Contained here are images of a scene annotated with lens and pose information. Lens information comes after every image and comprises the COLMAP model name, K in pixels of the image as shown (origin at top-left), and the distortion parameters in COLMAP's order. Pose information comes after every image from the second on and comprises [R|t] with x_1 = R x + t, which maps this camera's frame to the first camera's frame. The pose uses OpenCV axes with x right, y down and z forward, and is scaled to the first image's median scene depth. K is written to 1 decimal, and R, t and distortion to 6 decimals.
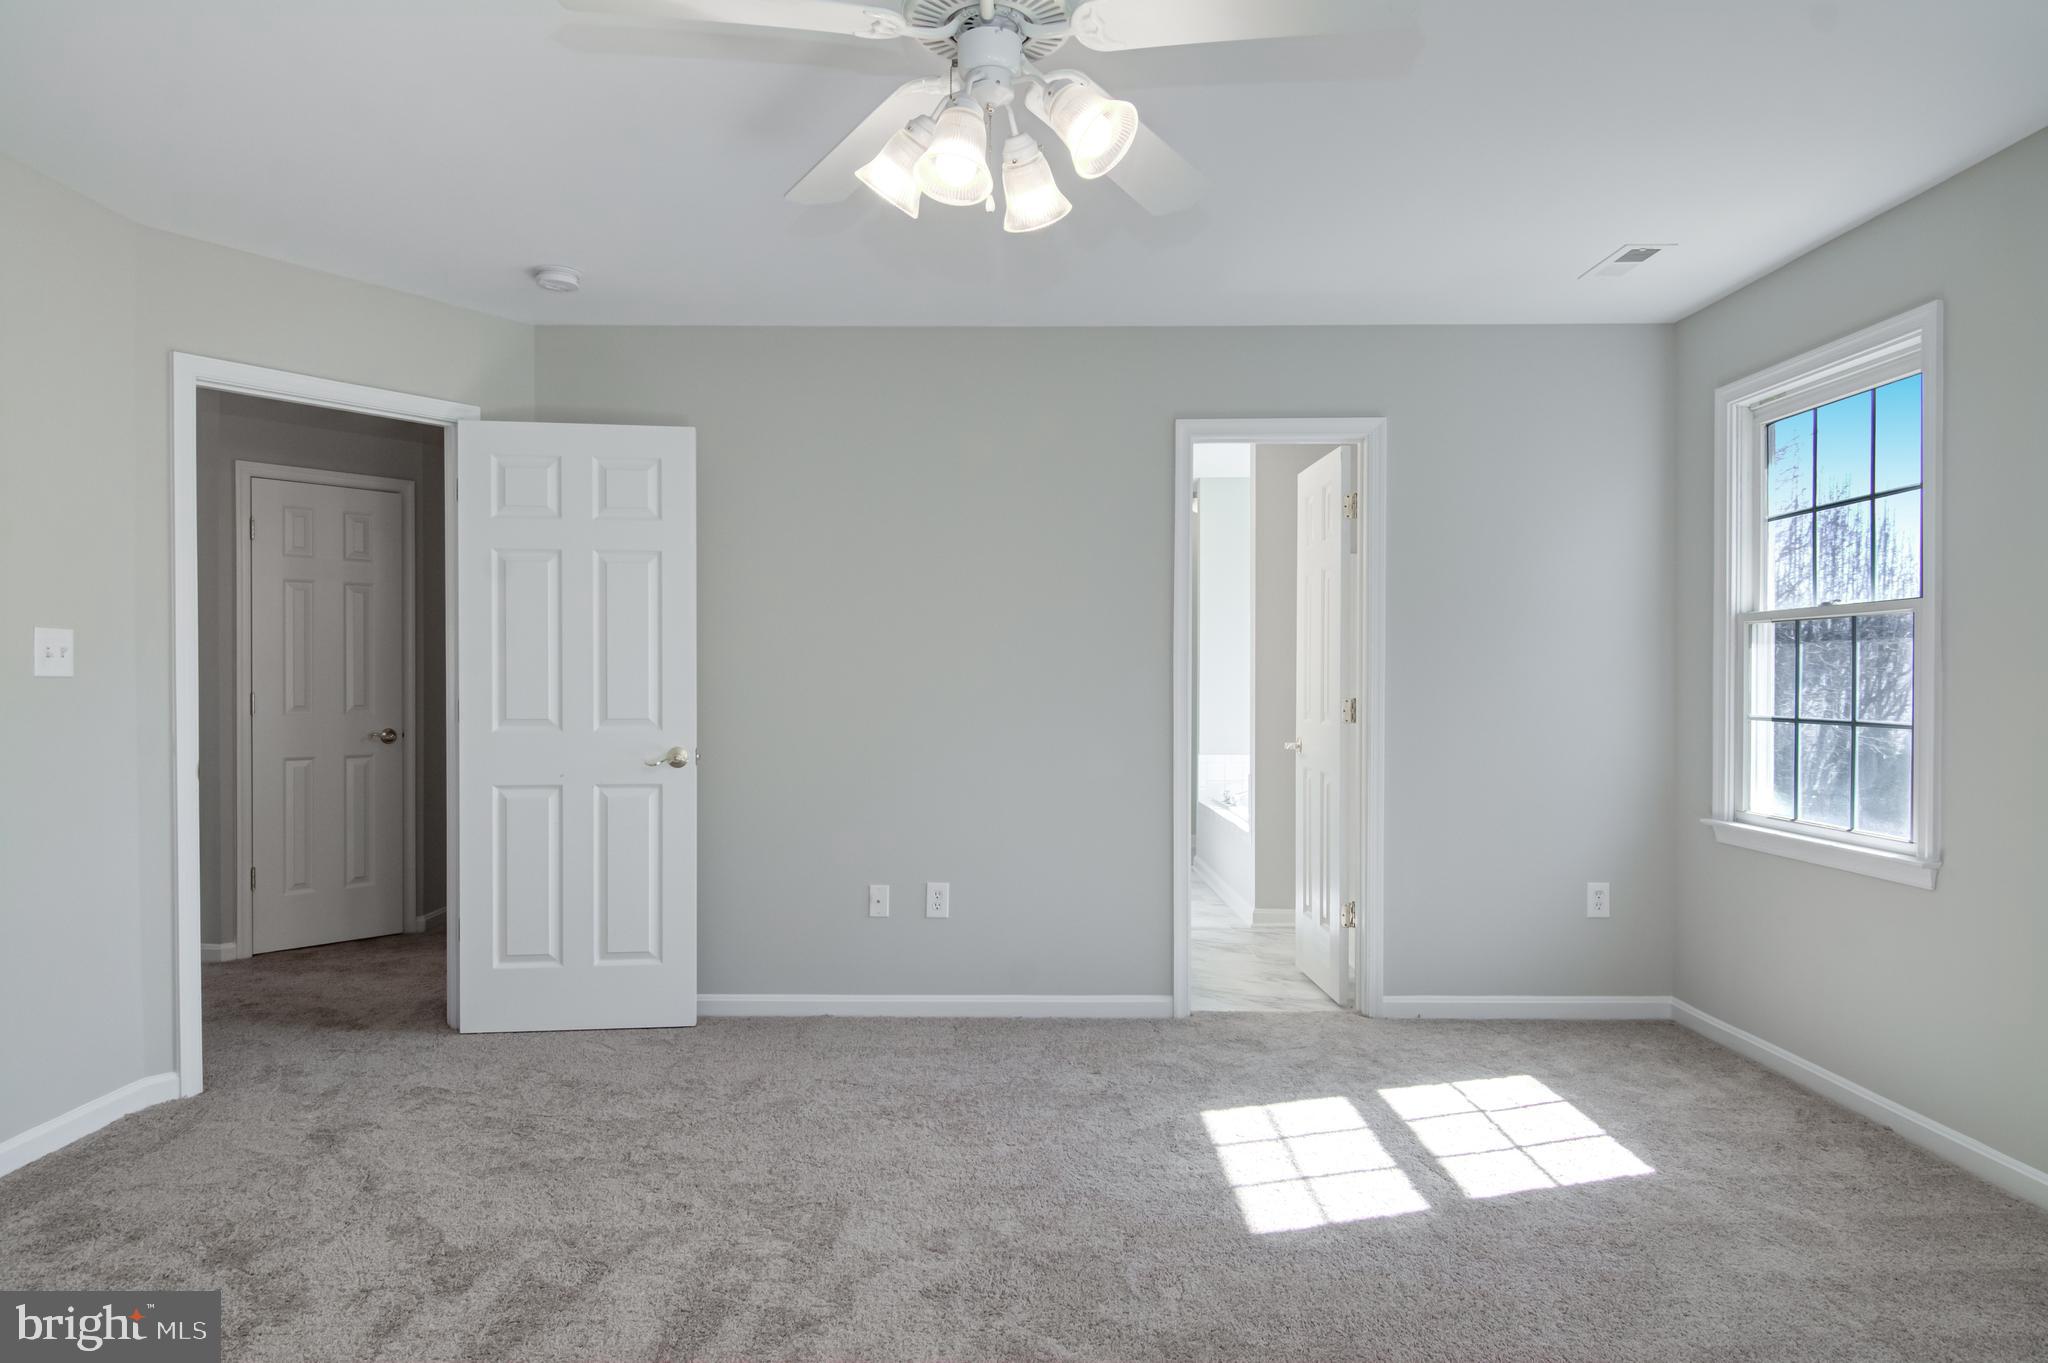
lens RADIAL K [[1198.5, 0, 1024.0], [0, 1198.5, 681.5], [0, 0, 1]] dist [0.030458, -0.027671]
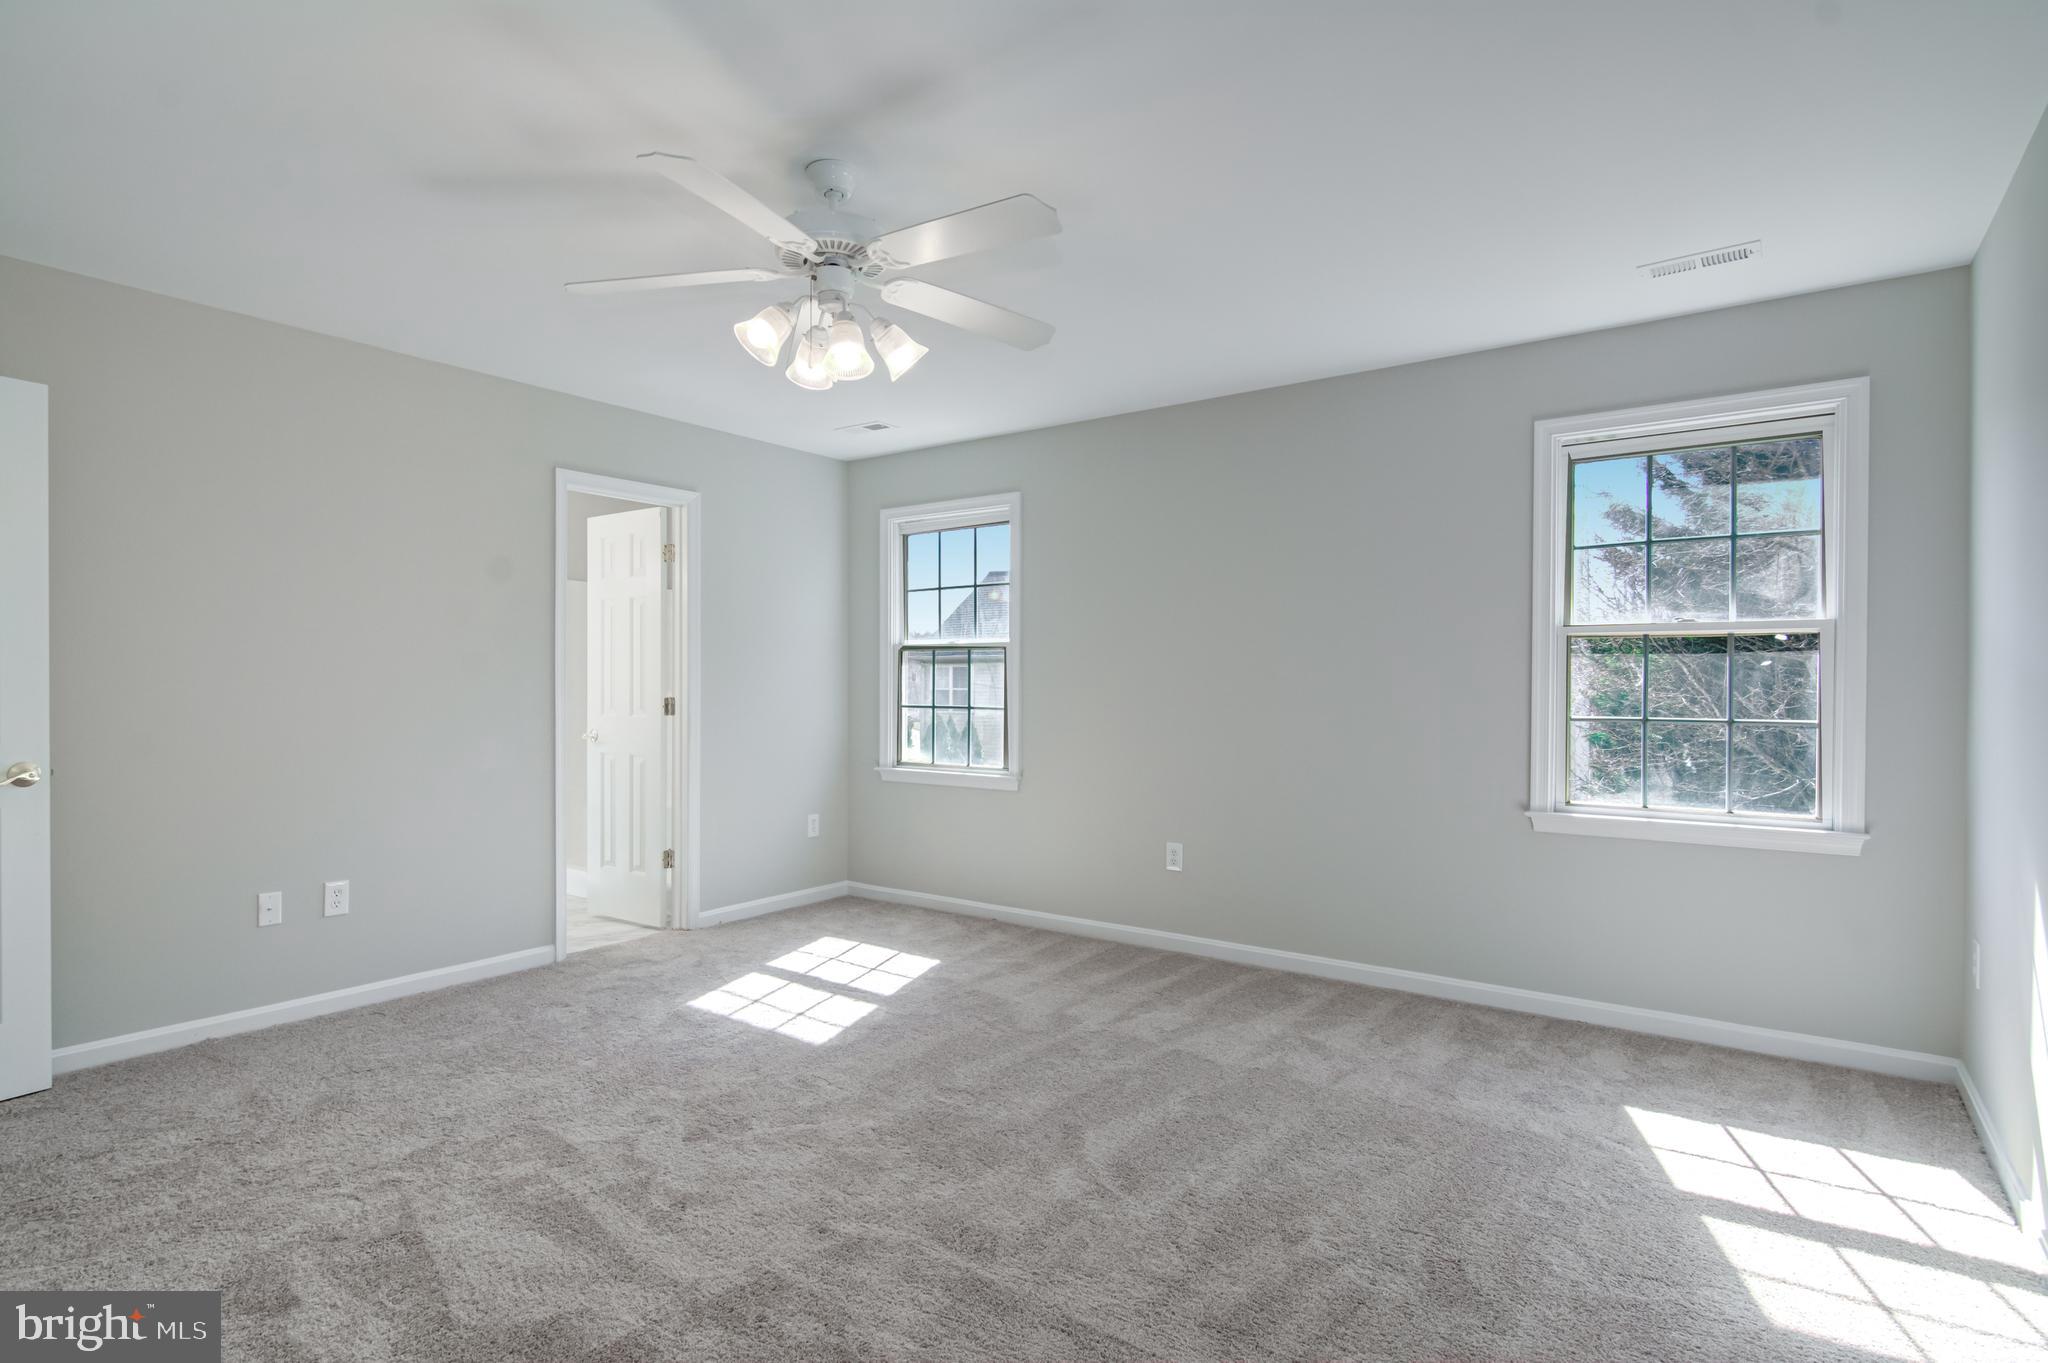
lens RADIAL K [[1018.5, 0, 1024.0], [0, 1018.5, 681.5], [0, 0, 1]] dist [0.001663, 0.000117]
pose [[0.585777, 0.002512, 0.810468, -0.506003], [-0.001870, 0.999997, -0.001748, -0.002541], [-0.810470, -0.000492, 0.585780, 0.018489]]
